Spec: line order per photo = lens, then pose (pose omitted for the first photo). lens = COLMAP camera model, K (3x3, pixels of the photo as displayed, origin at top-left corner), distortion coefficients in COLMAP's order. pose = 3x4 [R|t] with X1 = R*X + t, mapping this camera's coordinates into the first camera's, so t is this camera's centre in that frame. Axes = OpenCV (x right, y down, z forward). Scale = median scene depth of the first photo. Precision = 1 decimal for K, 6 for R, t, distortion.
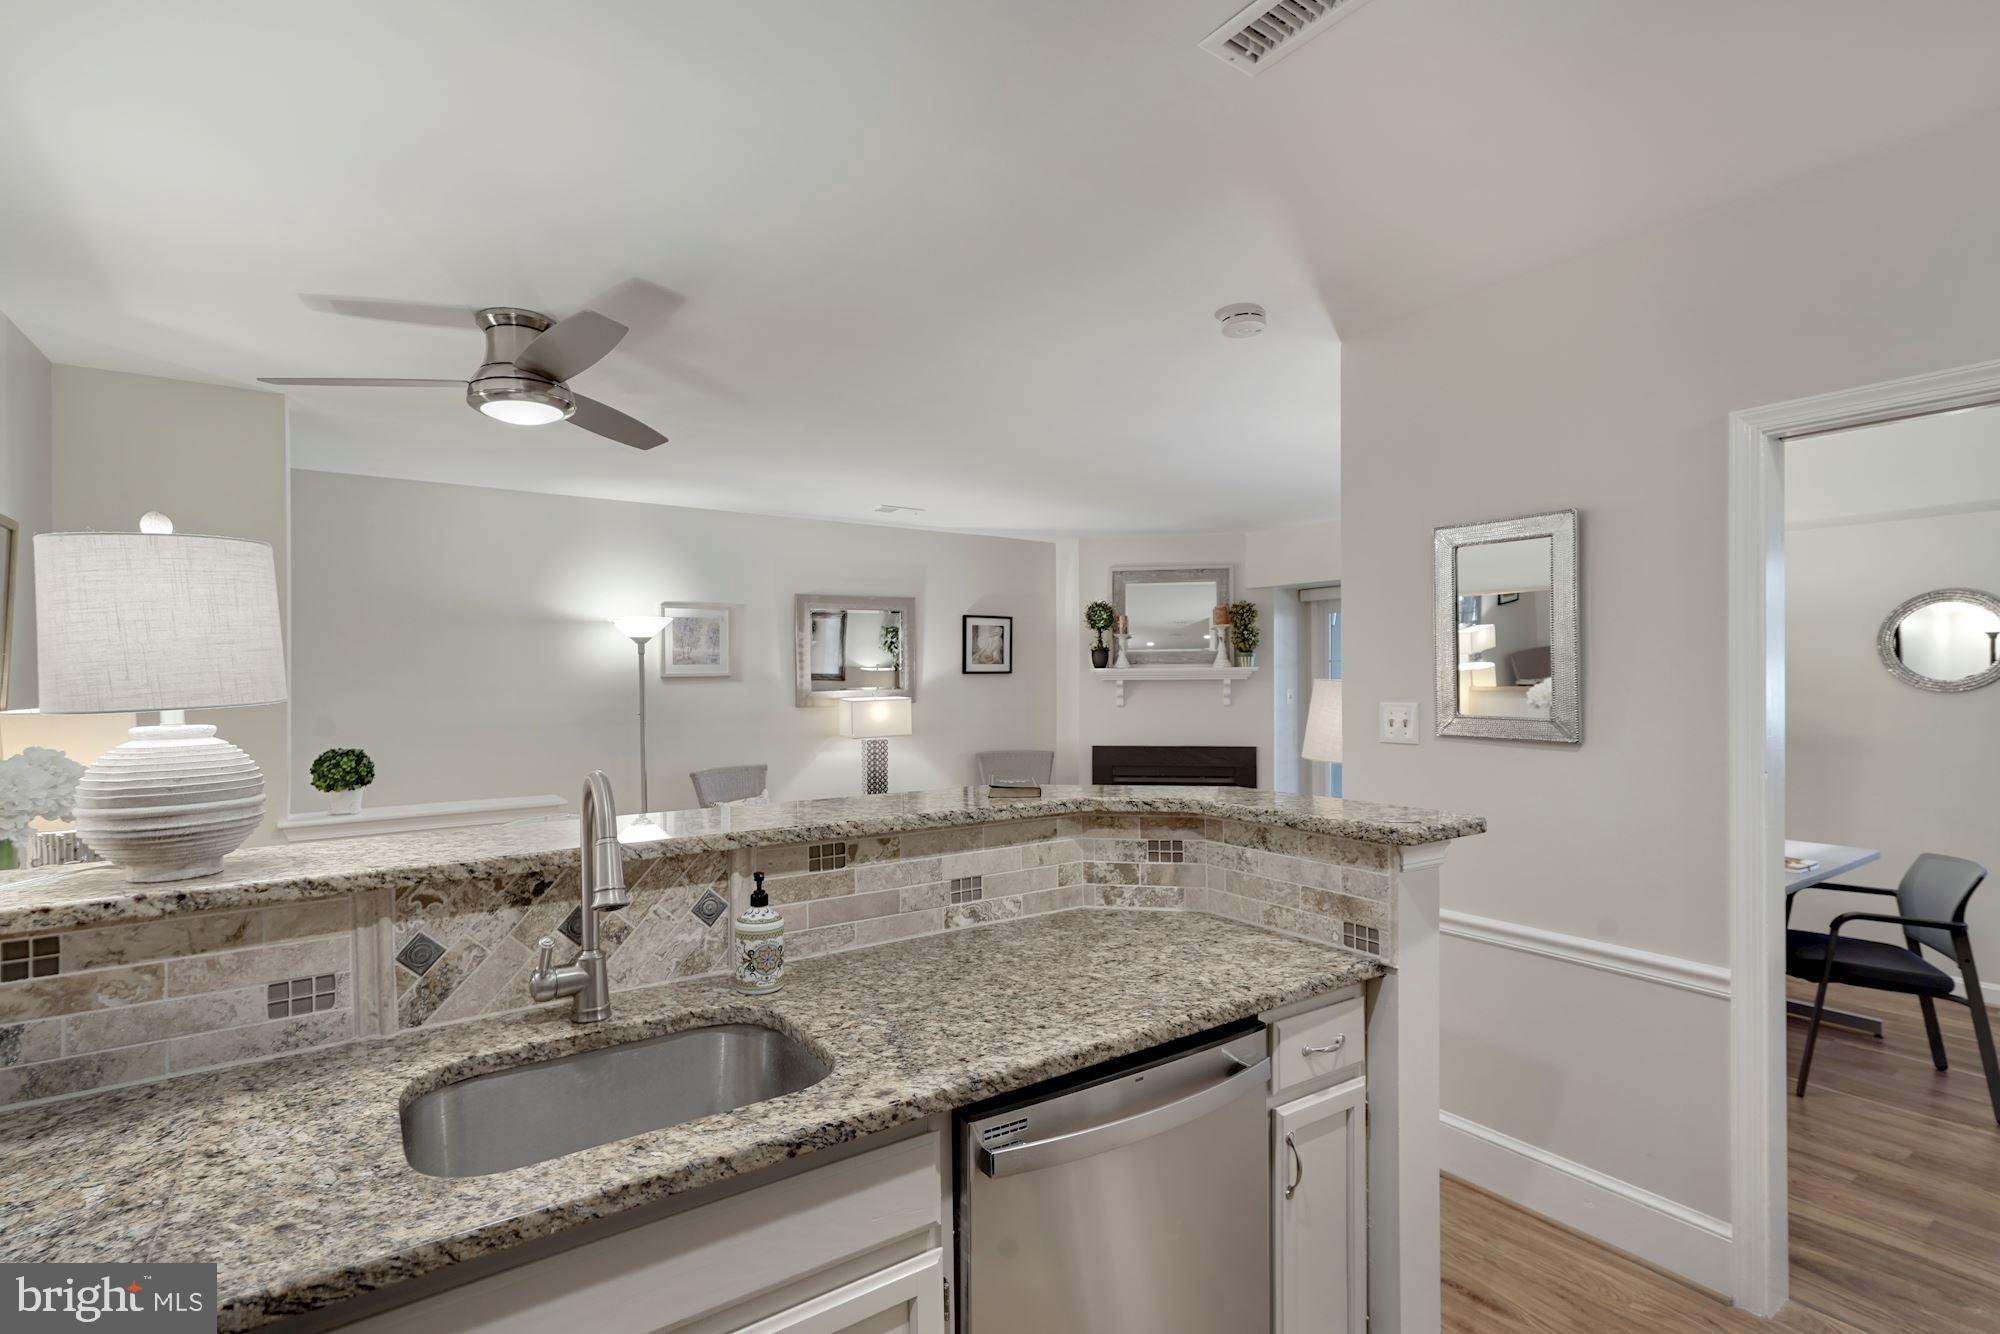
lens RADIAL K [[932.1, 0, 968.0], [0, 932.1, 680.2], [0, 0, 1]] dist [0.005642, 0.005293]
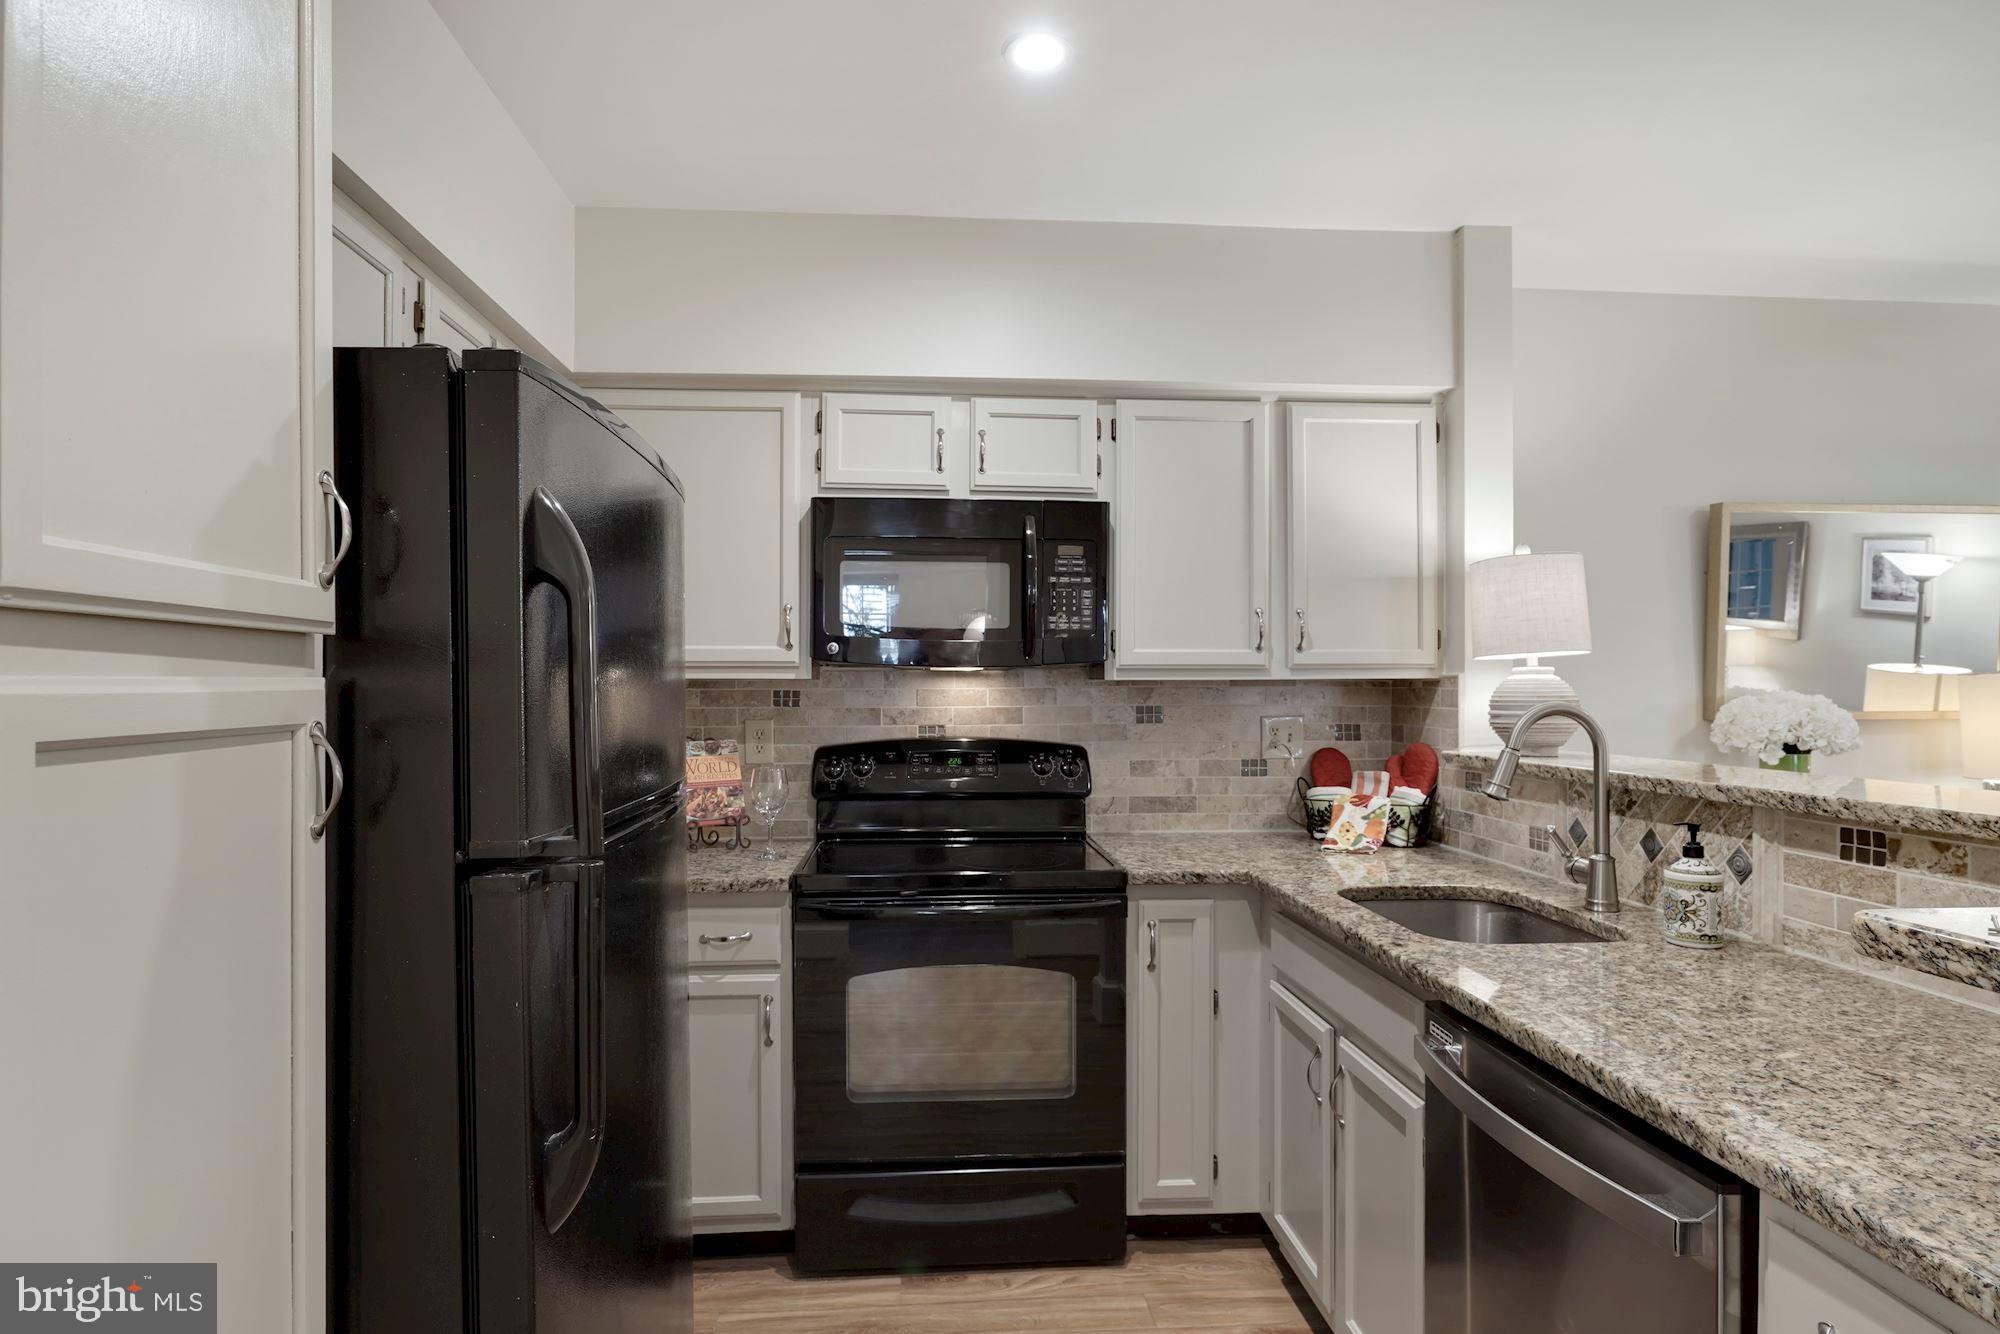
lens RADIAL K [[1045.8, 0, 982.1], [0, 1045.8, 677.4], [0, 0, 1]] dist [-0.023923, 0.004034]
pose [[-0.504598, -0.004762, -0.863341, 0.290287], [-0.001180, 0.999988, -0.004826, 0.017924], [0.863353, -0.001416, -0.504598, 0.250736]]
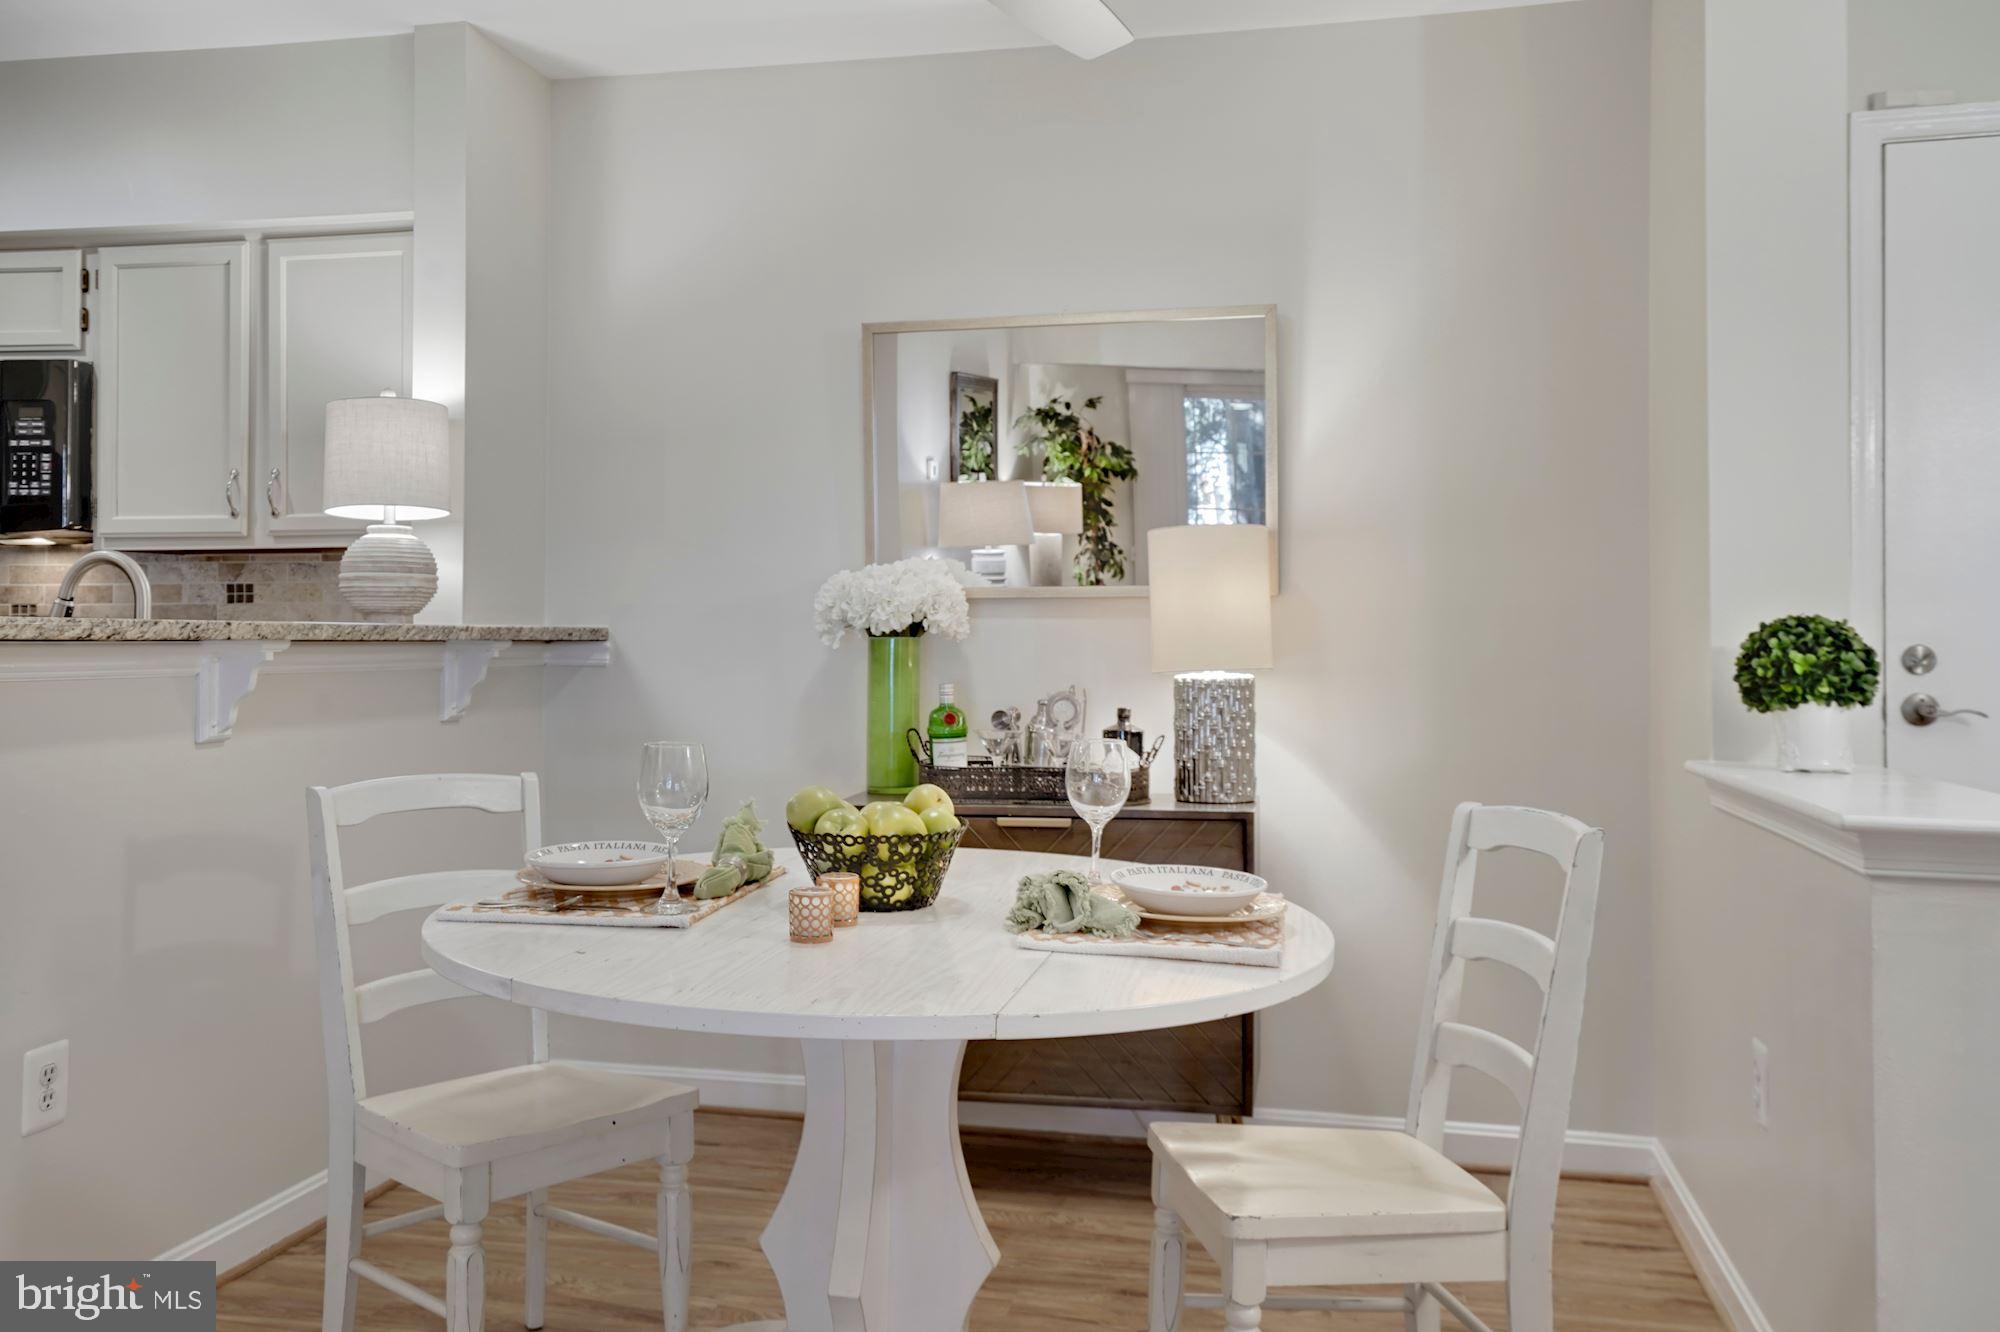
lens RADIAL K [[1693.1, 0, 971.6], [0, 1693.1, 586.4], [0, 0, 1]] dist [0.026540, 0.011464]
pose [[-0.721331, -0.016819, -0.692386, 0.084627], [-0.000050, 0.999706, -0.024233, 0.049267], [0.692590, -0.017446, -0.721120, 0.830042]]
